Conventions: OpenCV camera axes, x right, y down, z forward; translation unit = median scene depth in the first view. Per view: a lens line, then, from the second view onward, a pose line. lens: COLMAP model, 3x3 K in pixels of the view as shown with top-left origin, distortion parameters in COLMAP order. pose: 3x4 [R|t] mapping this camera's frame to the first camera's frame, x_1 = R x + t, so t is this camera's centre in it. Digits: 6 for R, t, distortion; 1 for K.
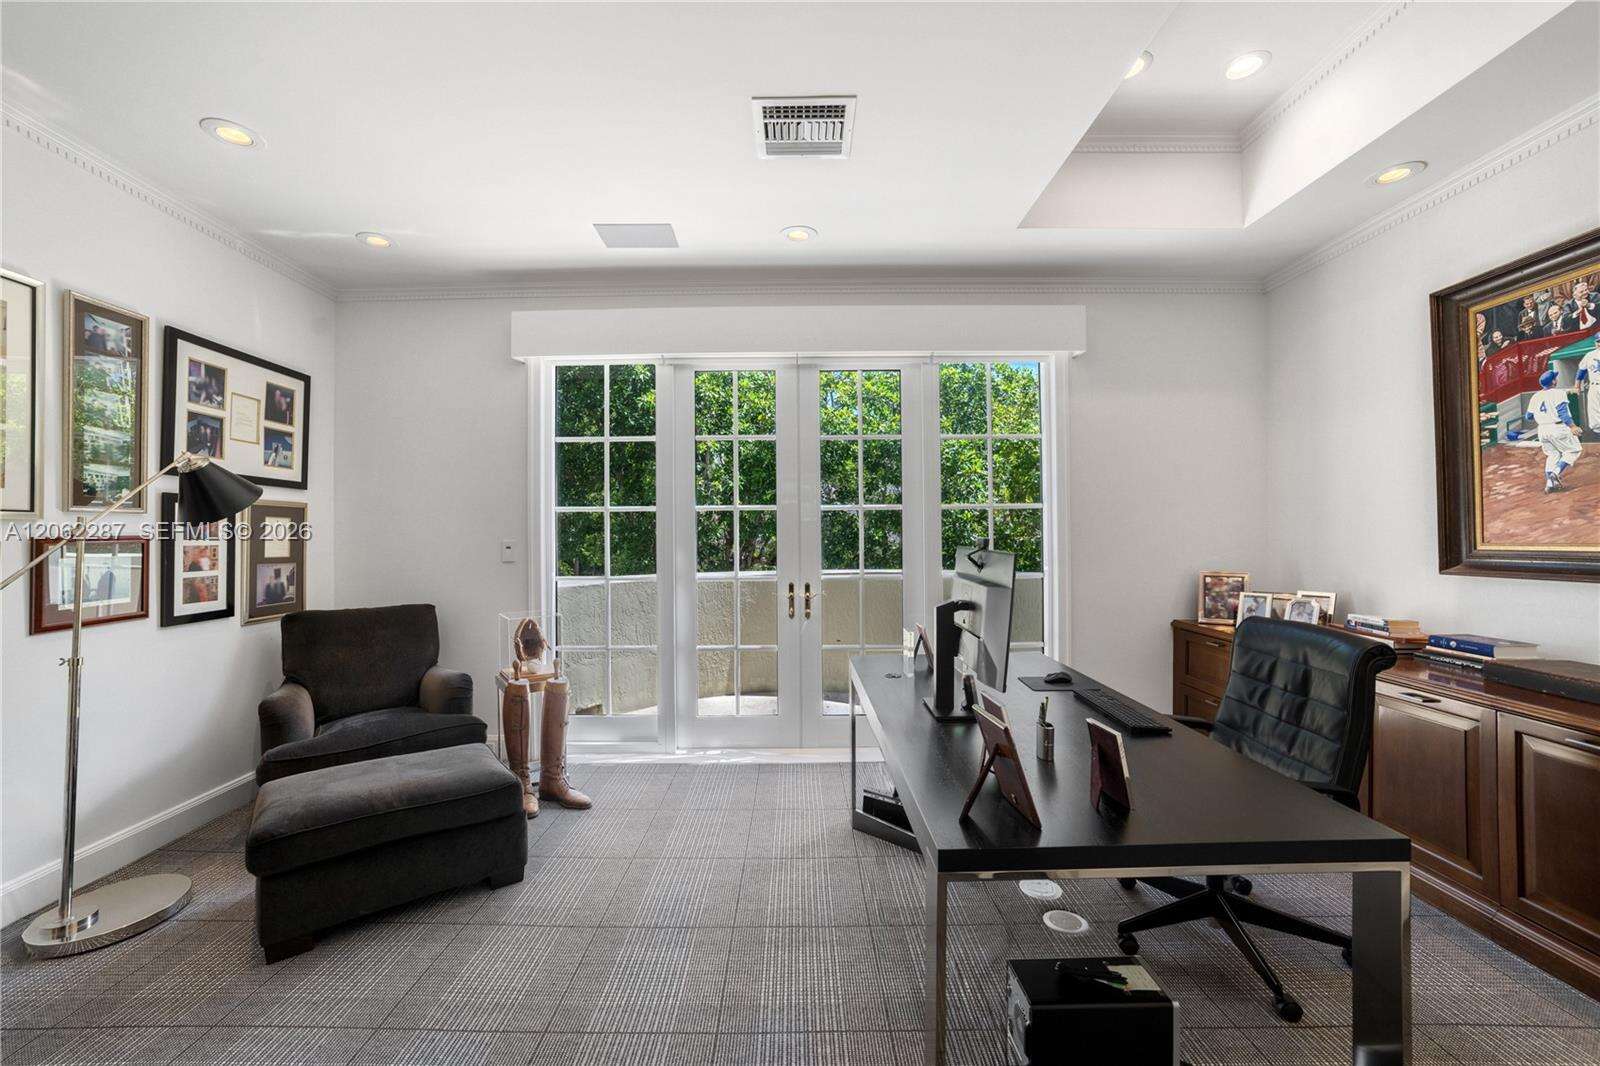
lens RADIAL K [[636.5, 0, 790.9], [0, 636.5, 536.8], [0, 0, 1]] dist [-0.043330, 0.000189]
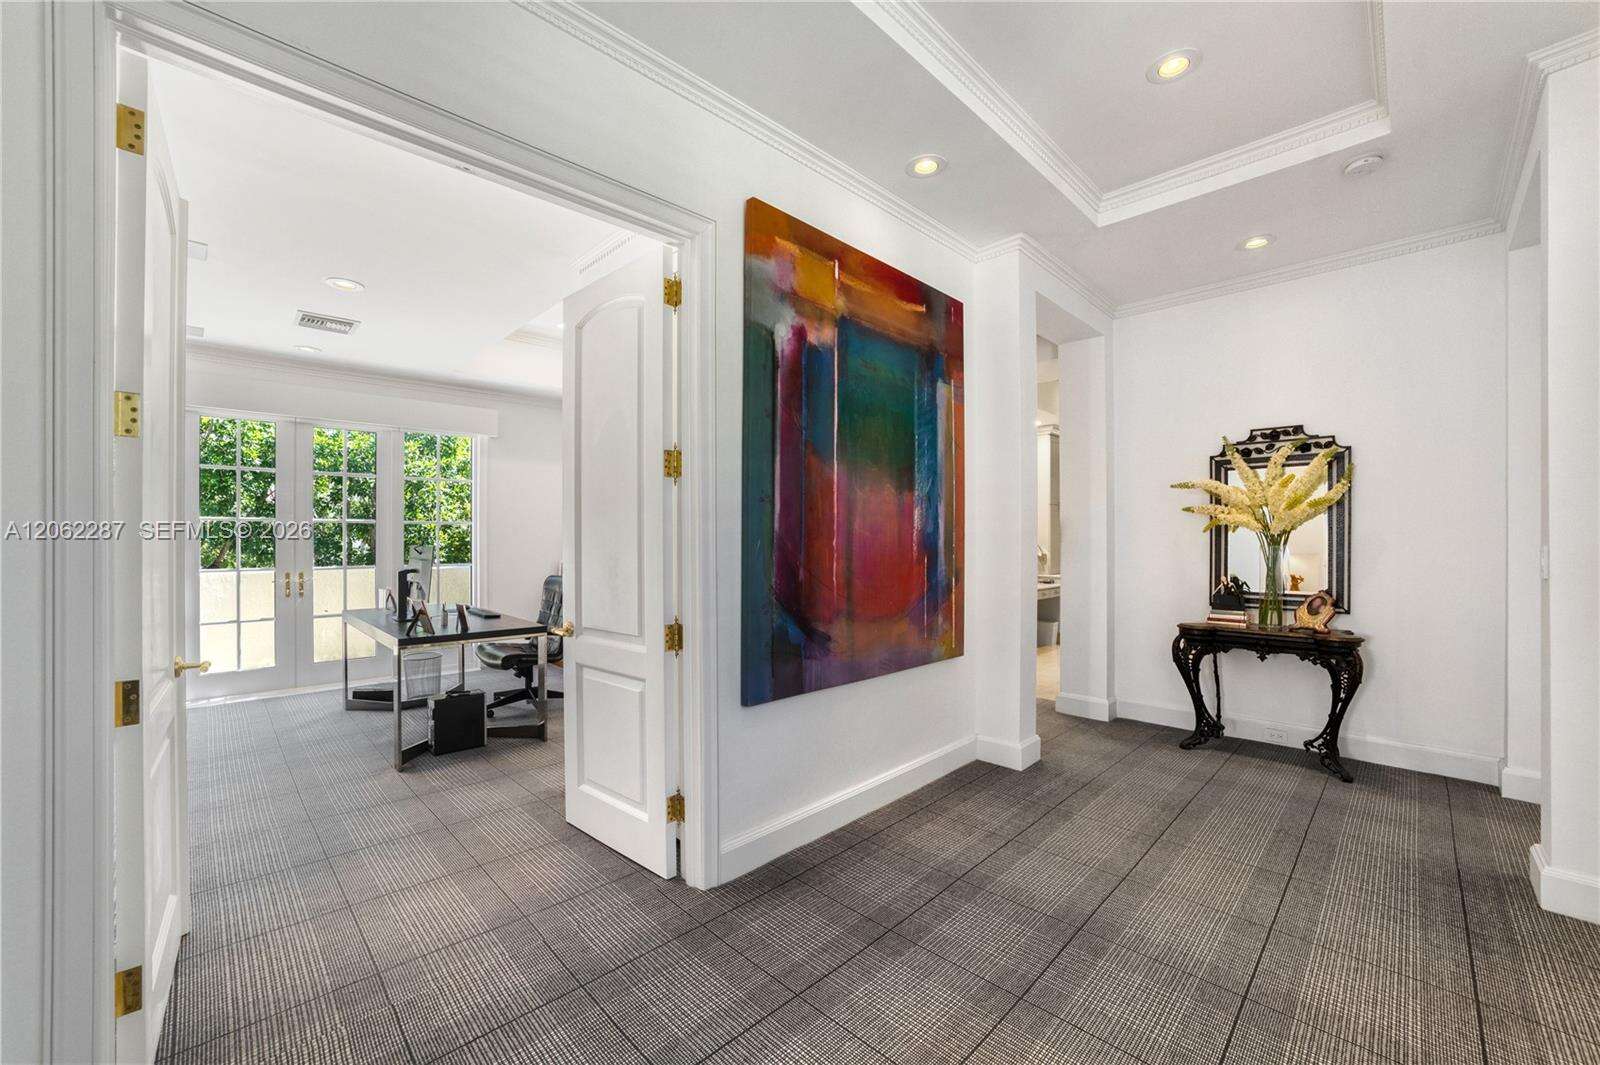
lens RADIAL K [[636.5, 0, 790.9], [0, 636.5, 536.3], [0, 0, 1]] dist [-0.043330, 0.000189]
pose [[0.711257, 0.006901, 0.702898, -0.288112], [0.000277, 0.999949, -0.010097, 0.008401], [-0.702932, 0.007376, 0.711219, -1.321818]]
